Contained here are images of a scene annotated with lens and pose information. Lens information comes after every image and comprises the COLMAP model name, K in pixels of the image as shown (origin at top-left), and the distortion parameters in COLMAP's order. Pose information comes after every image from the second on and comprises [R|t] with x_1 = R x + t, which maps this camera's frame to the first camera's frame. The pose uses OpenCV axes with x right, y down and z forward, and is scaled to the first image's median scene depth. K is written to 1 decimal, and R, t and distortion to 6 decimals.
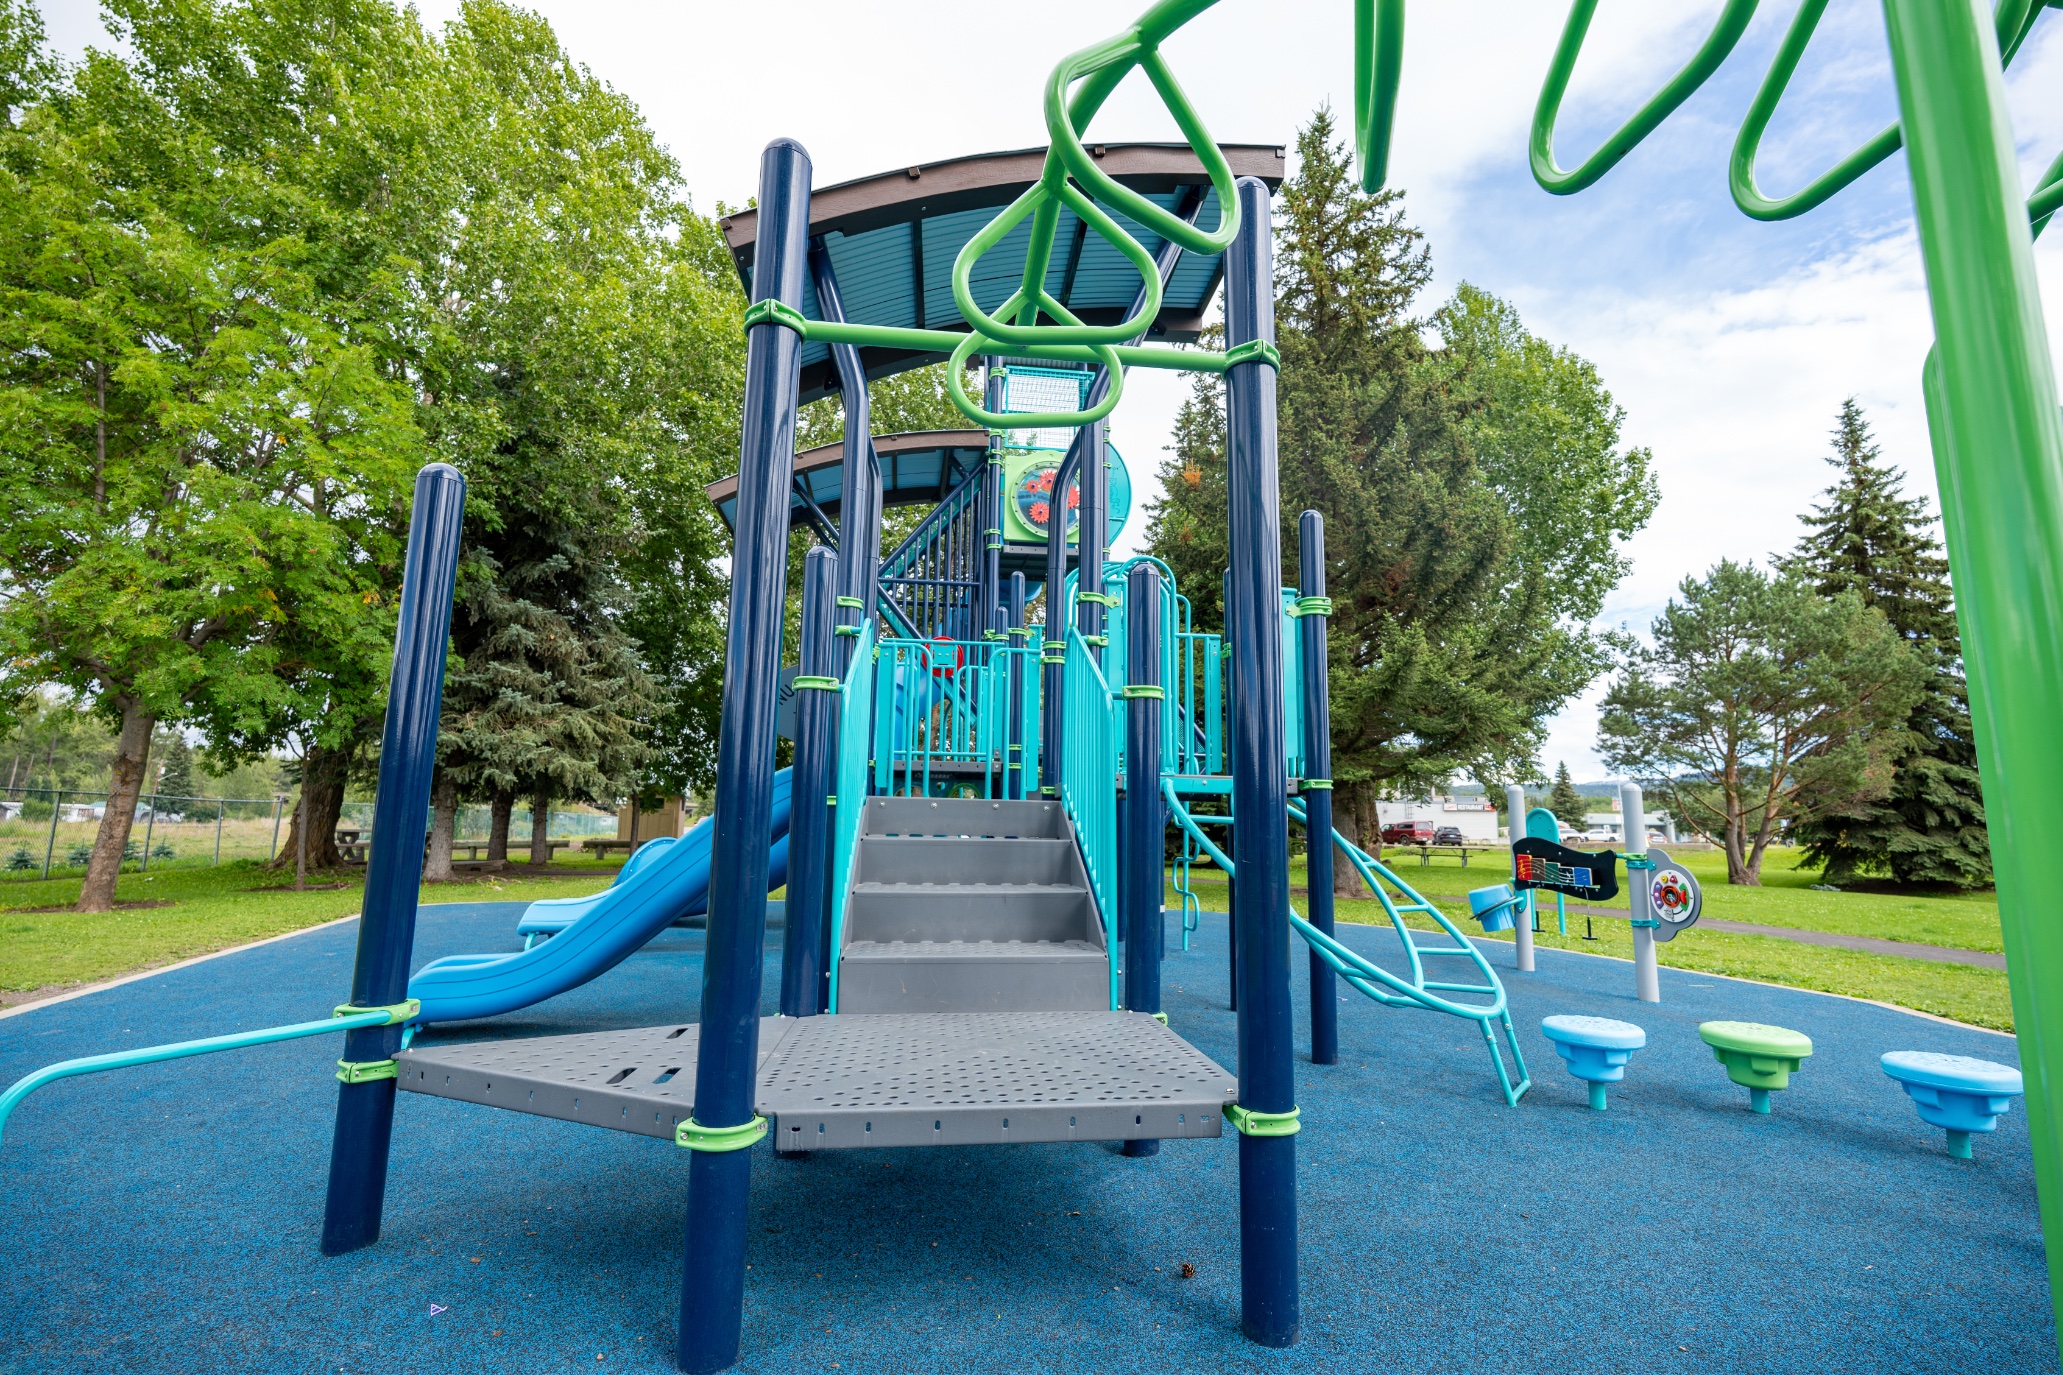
lens RADIAL K [[923.6, 0, 1034.9], [0, 923.6, 686.3], [0, 0, 1]] dist [-0.002866, -0.001860]
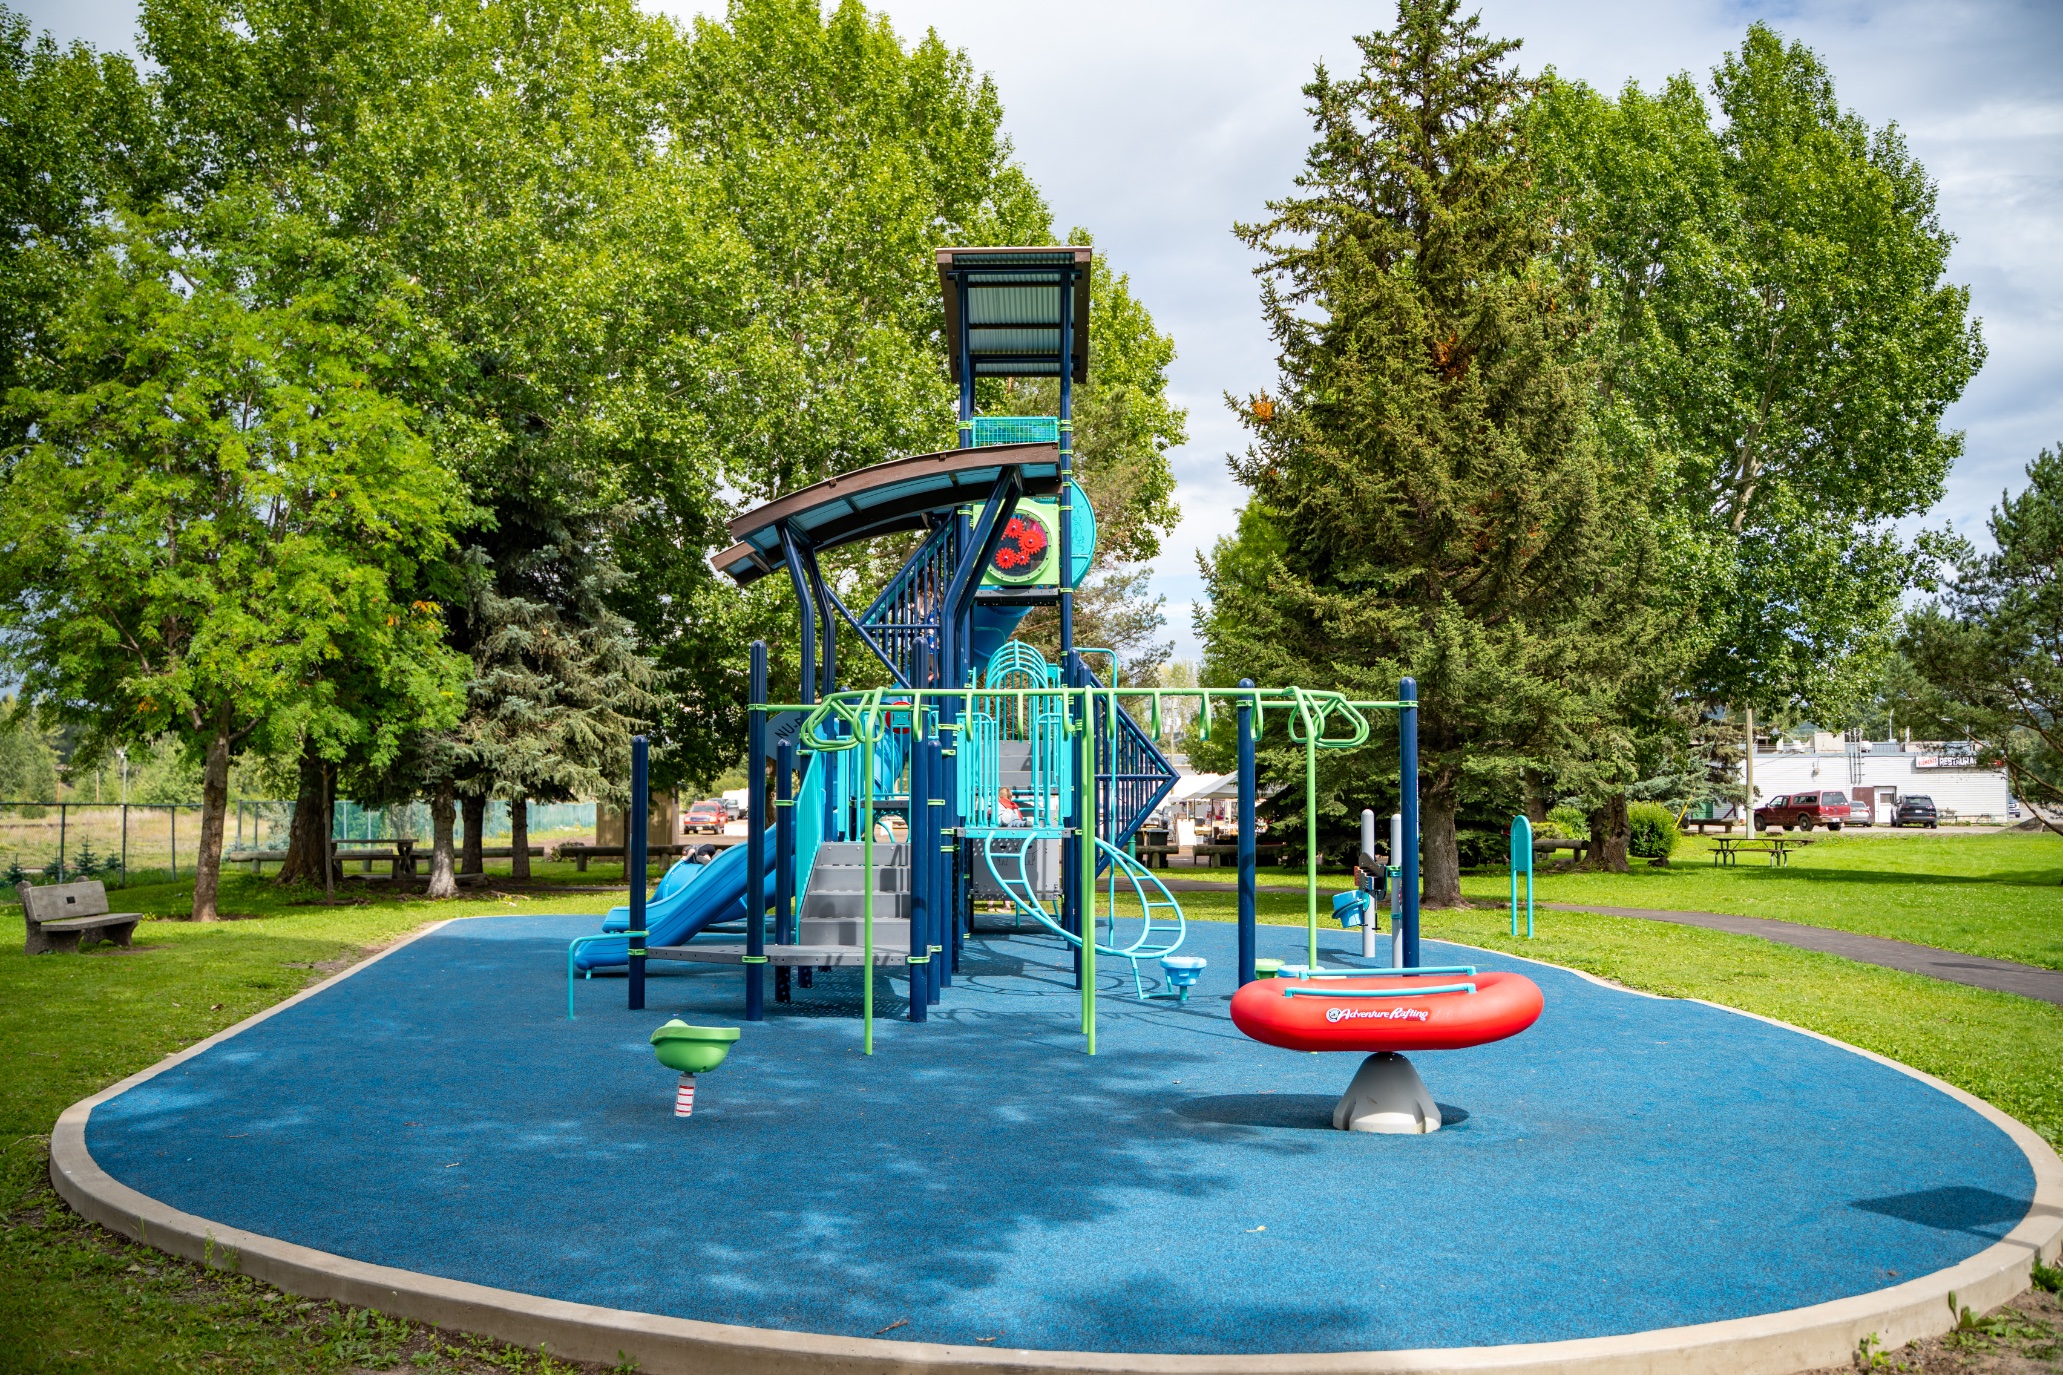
lens RADIAL K [[1769.7, 0, 1033.4], [0, 1769.7, 687.8], [0, 0, 1]] dist [-0.100953, 0.017736]
pose [[0.988352, -0.022862, -0.150456, 0.199065], [0.036152, 0.995622, 0.086197, -0.123426], [0.147827, -0.090633, 0.984852, -0.602383]]
